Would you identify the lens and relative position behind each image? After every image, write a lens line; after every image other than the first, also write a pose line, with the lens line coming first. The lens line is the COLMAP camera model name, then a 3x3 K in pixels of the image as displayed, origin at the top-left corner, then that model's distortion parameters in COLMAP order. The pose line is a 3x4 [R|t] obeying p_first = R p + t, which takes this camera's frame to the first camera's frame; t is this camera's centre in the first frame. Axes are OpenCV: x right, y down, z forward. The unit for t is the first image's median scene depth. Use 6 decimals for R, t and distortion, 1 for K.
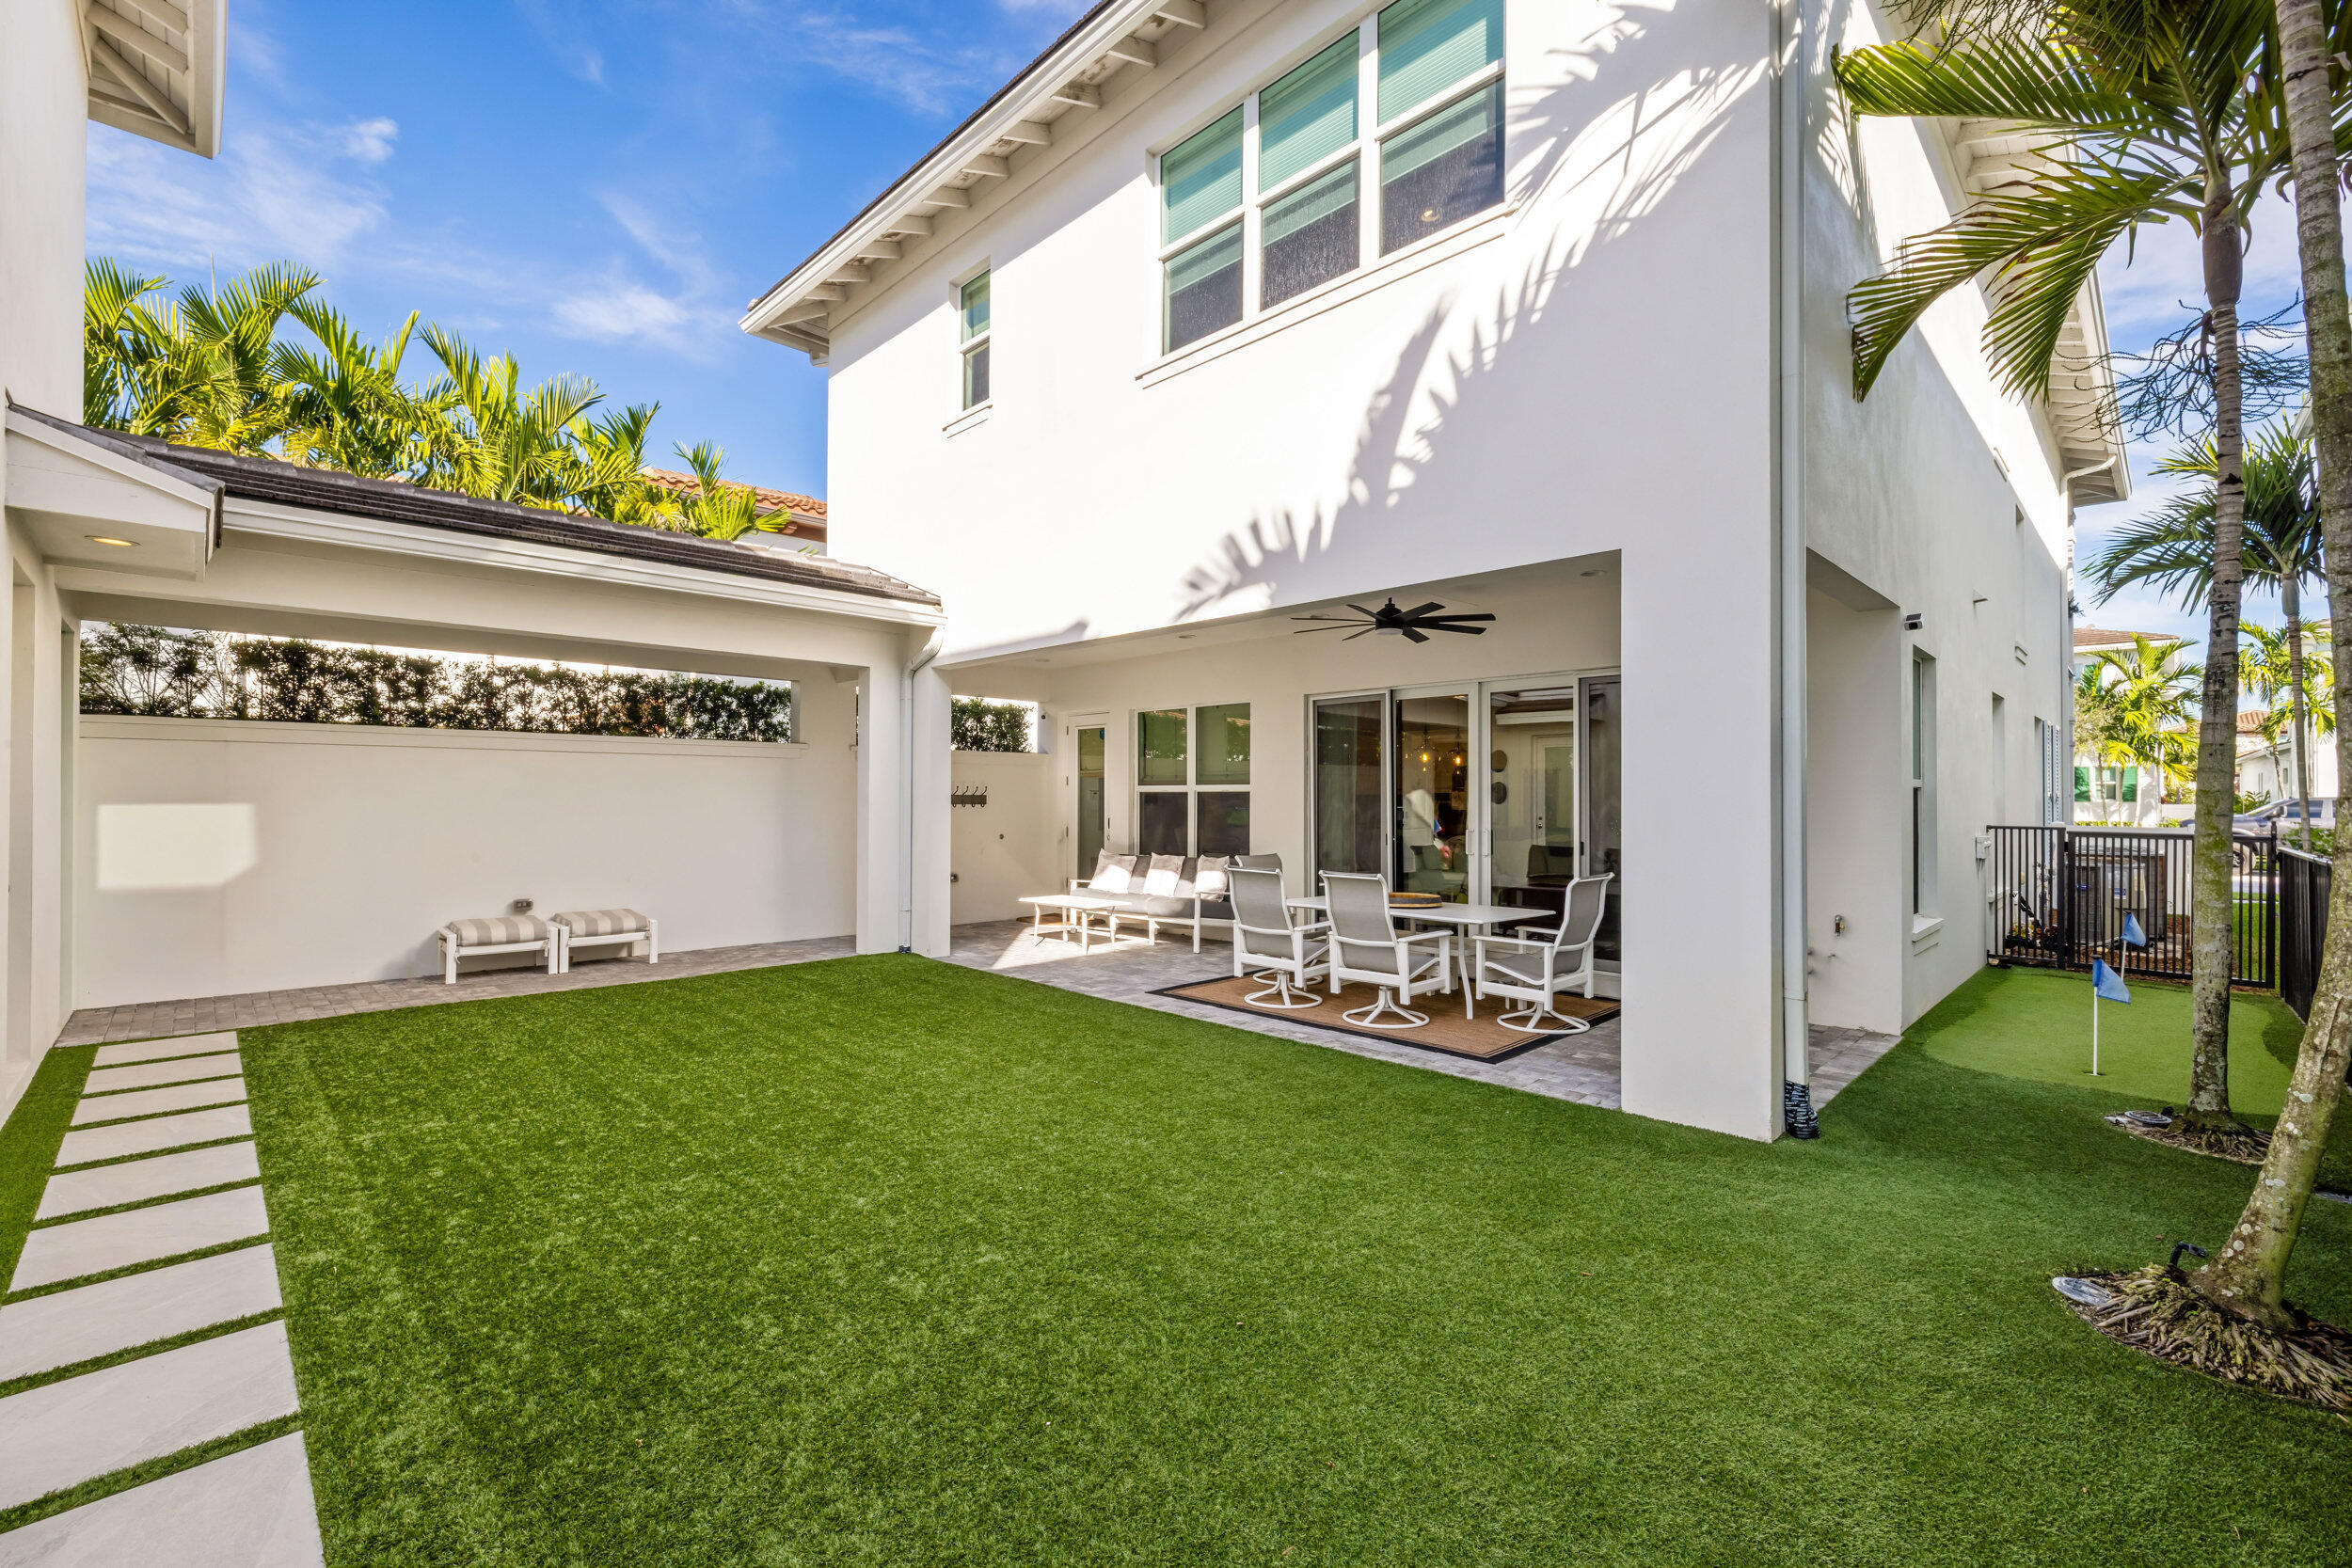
lens RADIAL K [[1022.4, 0, 1166.6], [0, 1022.4, 786.9], [0, 0, 1]] dist [-0.001047, -0.000817]
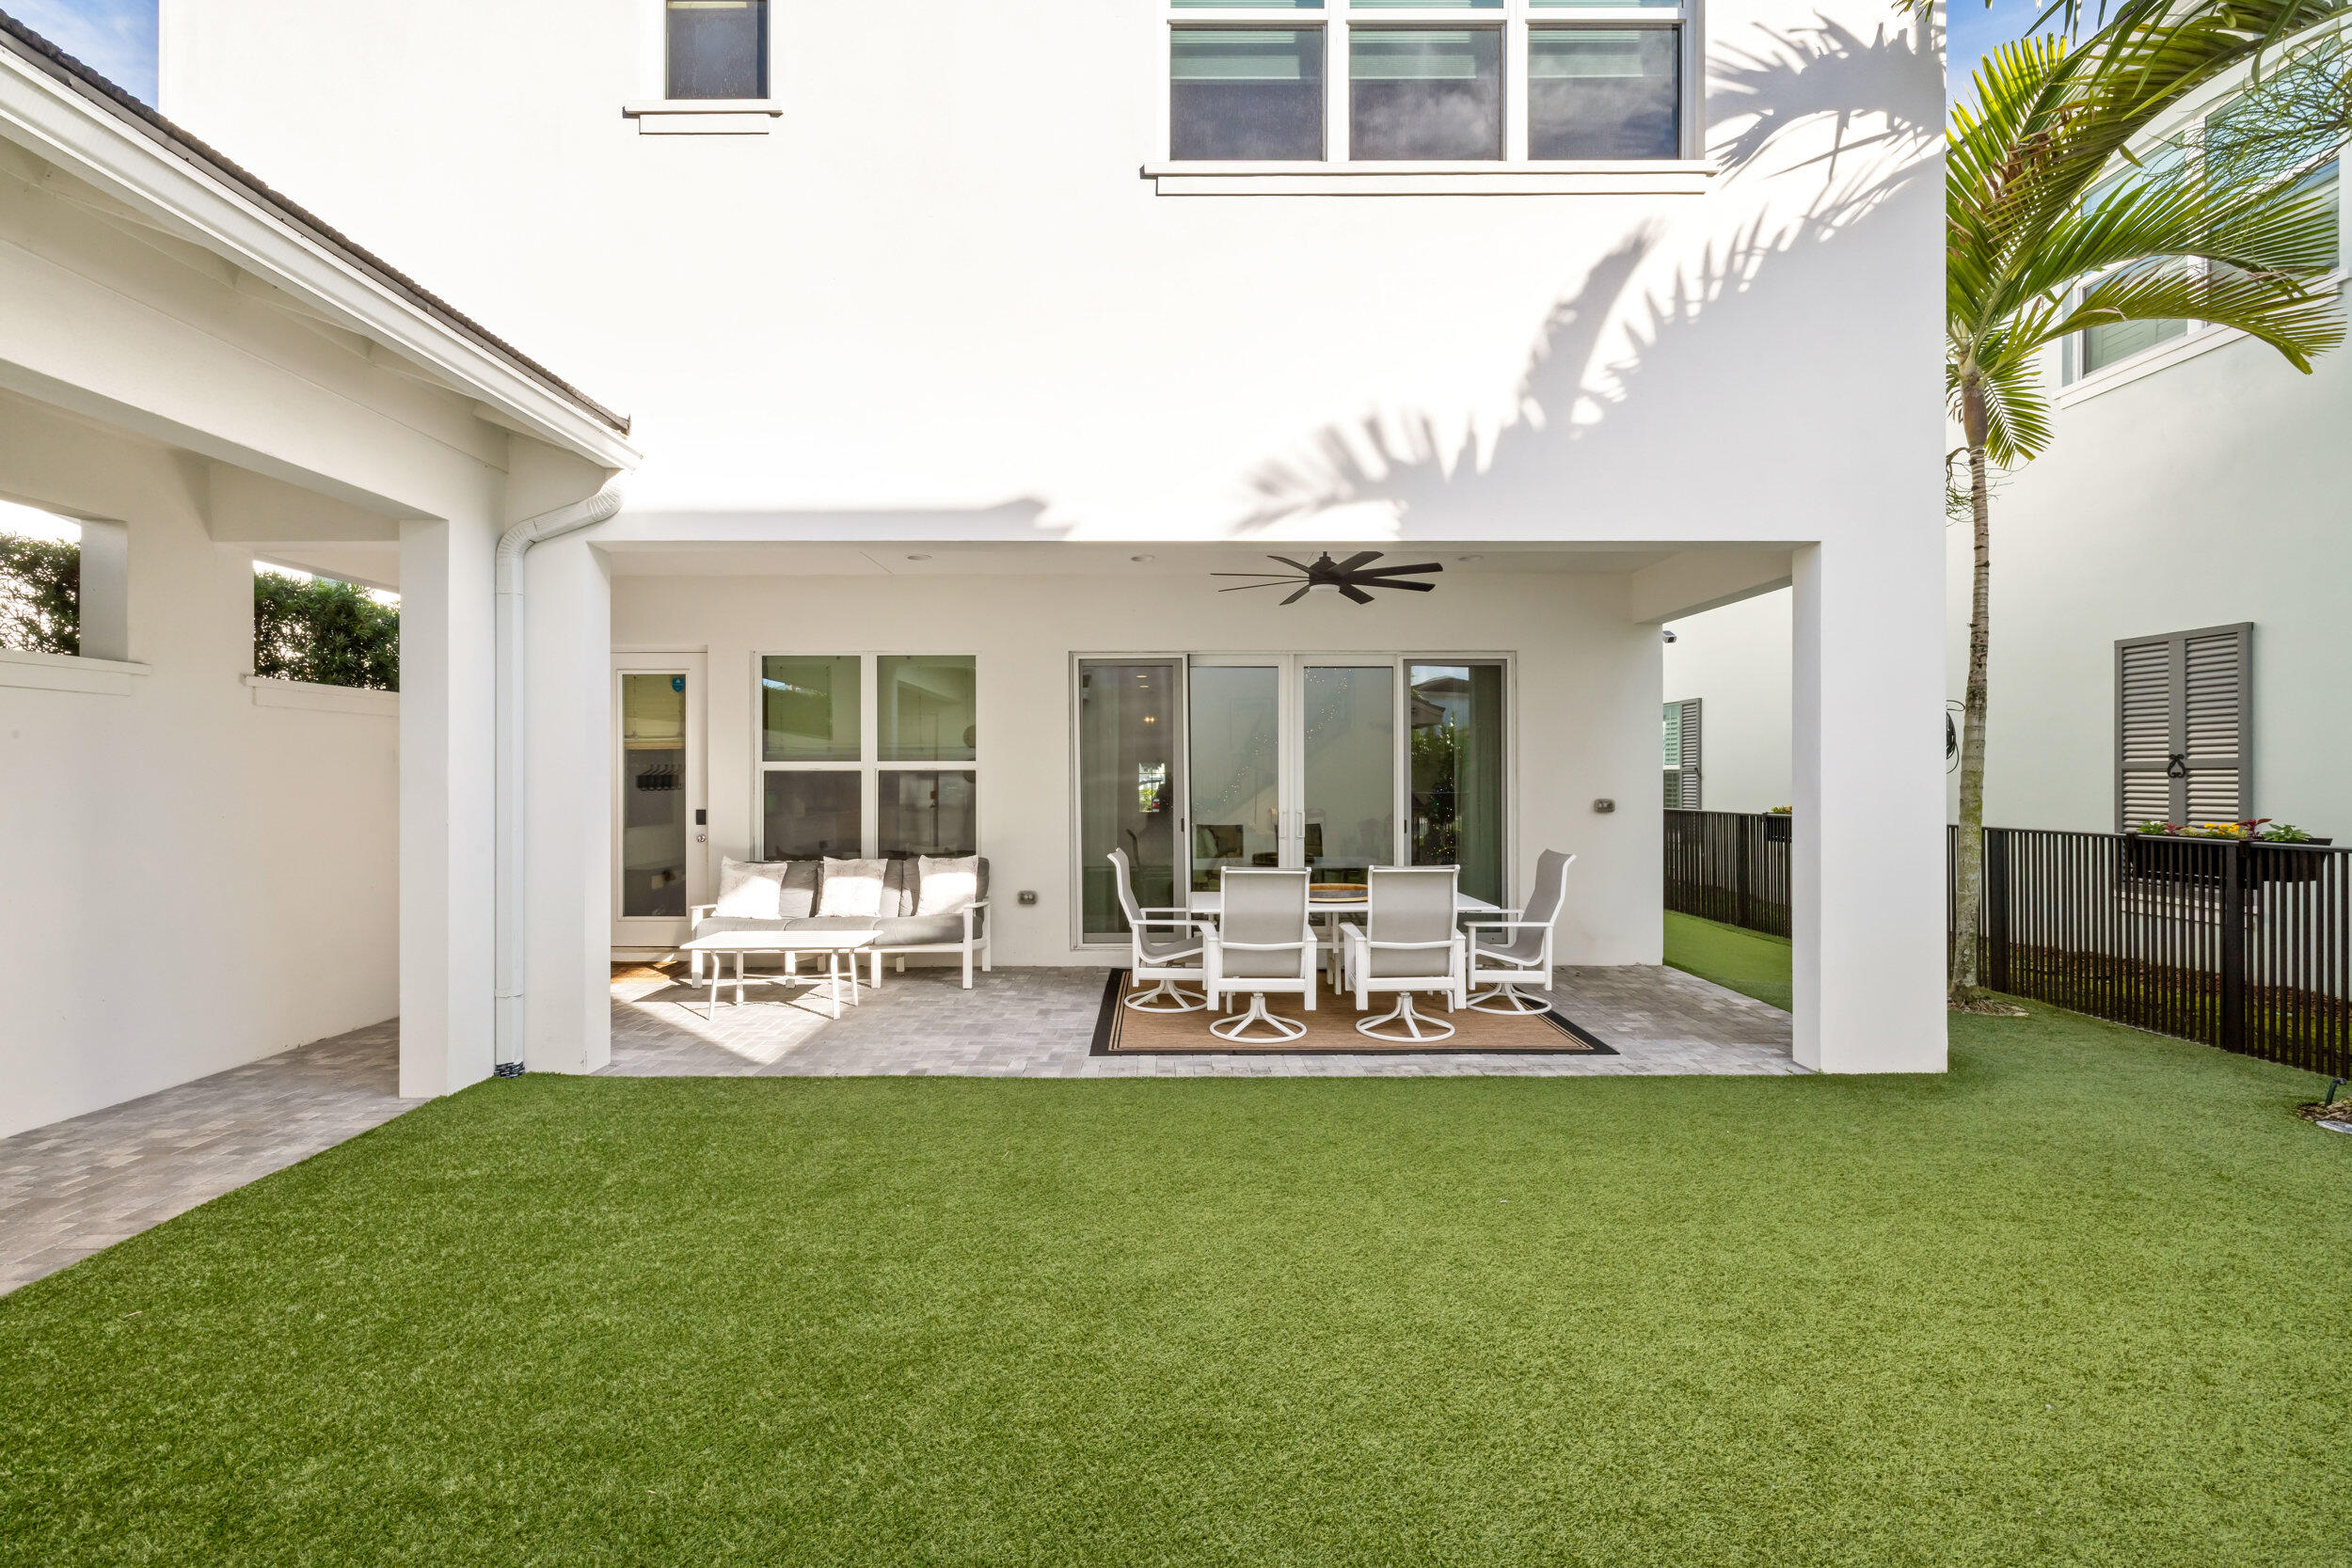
lens RADIAL K [[979.0, 0, 1162.1], [0, 979.0, 769.2], [0, 0, 1]] dist [-0.003071, 0.001455]
pose [[0.688245, 0.006339, 0.725450, -0.570347], [-0.004427, 0.999980, -0.004539, 0.010458], [-0.725465, -0.000088, 0.688259, 0.611352]]
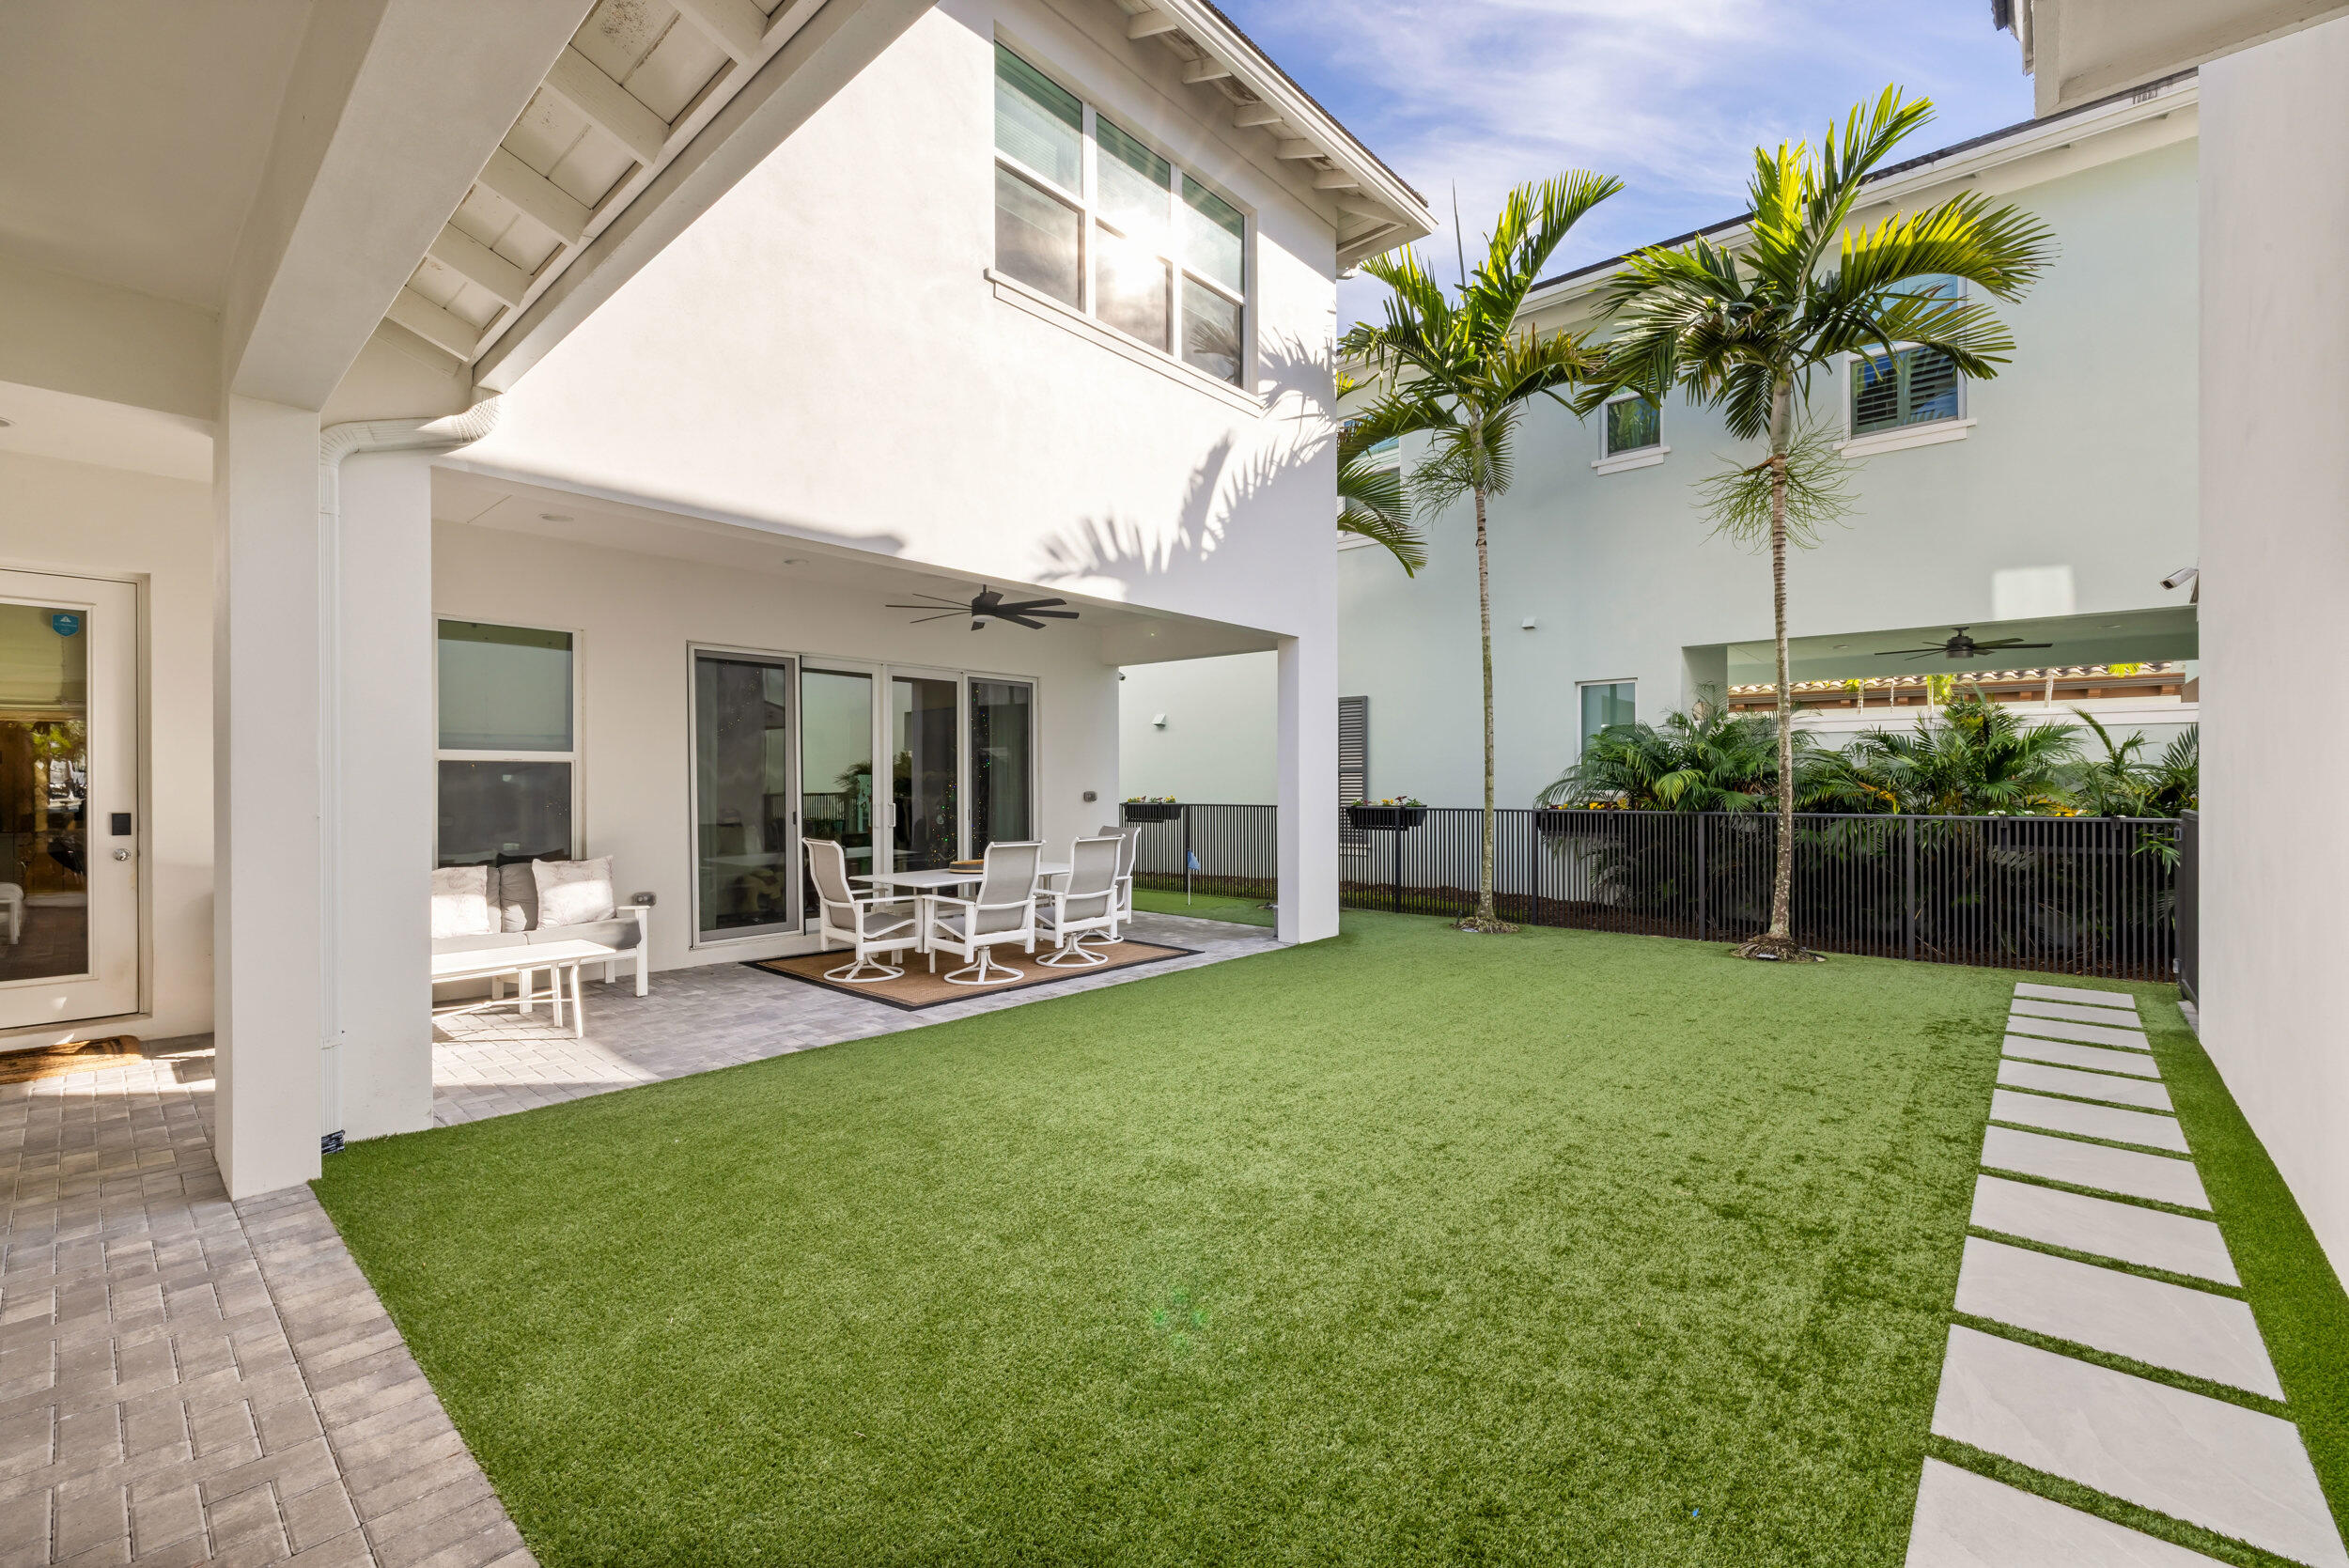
lens RADIAL K [[977.8, 0, 1172.7], [0, 977.8, 785.6], [0, 0, 1]] dist [-0.003071, 0.001455]
pose [[-0.075276, -0.008953, 0.997123, -0.972005], [-0.014030, 0.999870, 0.007918, 0.014868], [-0.997064, -0.013394, -0.075392, 1.022262]]
